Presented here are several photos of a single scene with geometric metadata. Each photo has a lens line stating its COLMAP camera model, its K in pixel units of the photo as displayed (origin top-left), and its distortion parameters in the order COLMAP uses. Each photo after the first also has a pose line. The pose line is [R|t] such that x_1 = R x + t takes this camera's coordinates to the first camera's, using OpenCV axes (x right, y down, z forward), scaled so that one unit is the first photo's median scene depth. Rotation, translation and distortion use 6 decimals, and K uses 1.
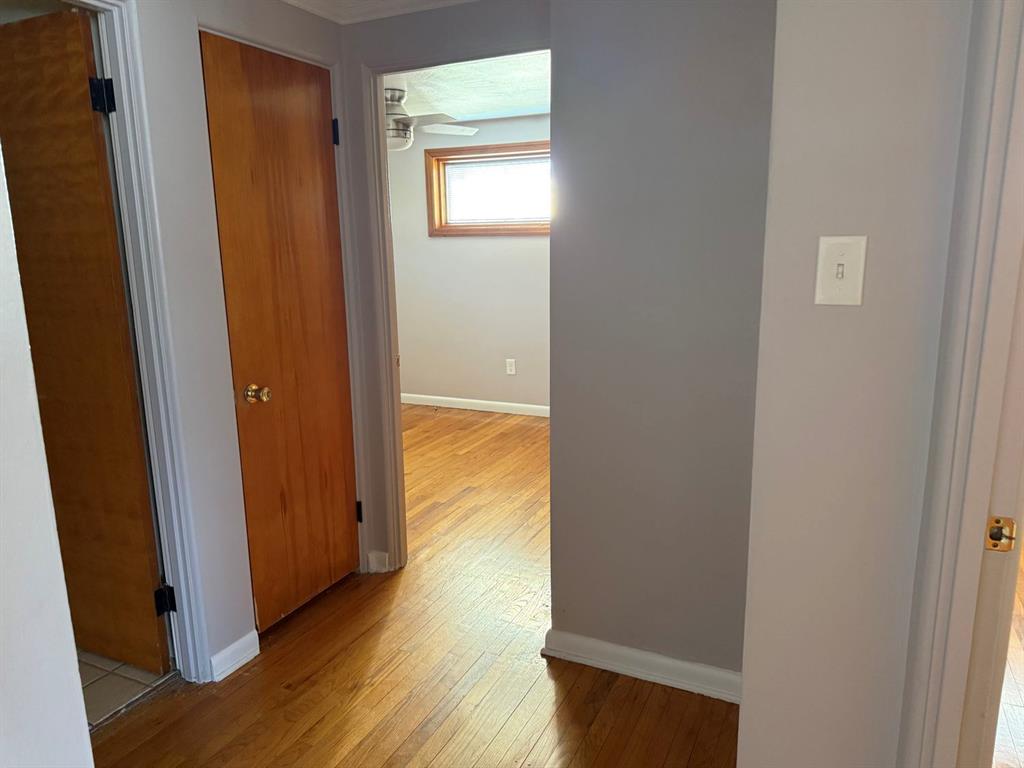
lens RADIAL K [[721.8, 0, 512.5], [0, 721.8, 384.8], [0, 0, 1]] dist [0.023614, -0.036135]
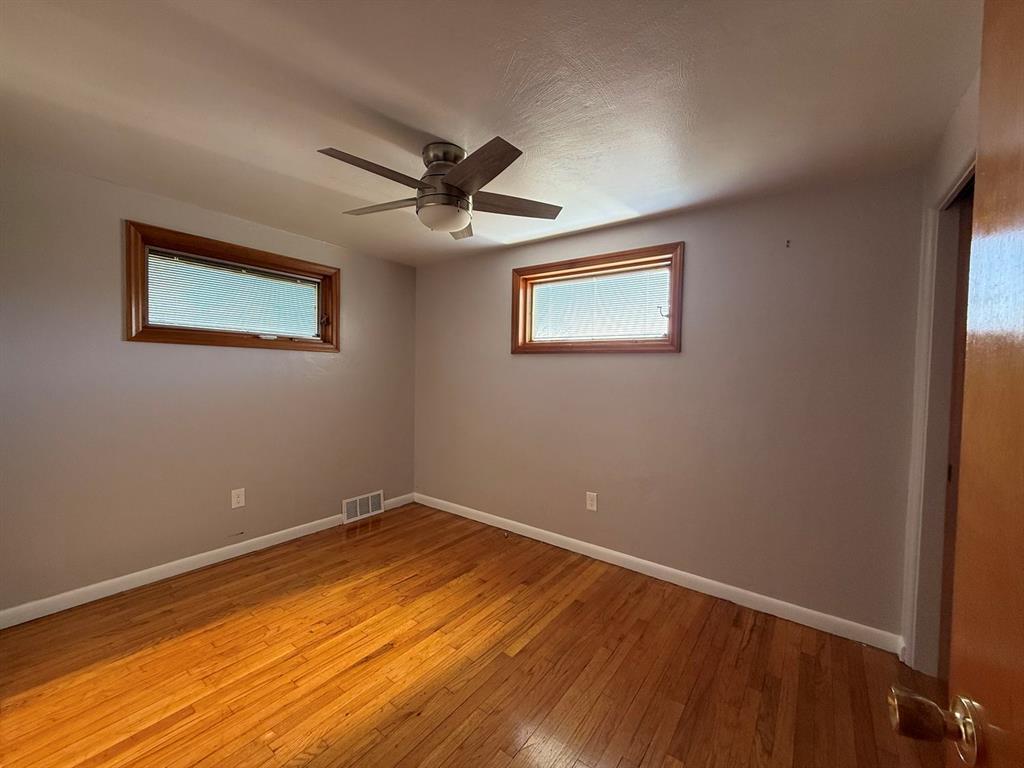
lens RADIAL K [[405.2, 0, 508.8], [0, 405.2, 385.0], [0, 0, 1]] dist [-0.010738, 0.000904]
pose [[0.977621, 0.039827, -0.206571, -0.004923], [-0.075255, 0.983149, -0.166600, -0.074051], [0.196454, 0.178417, 0.964144, 0.487624]]
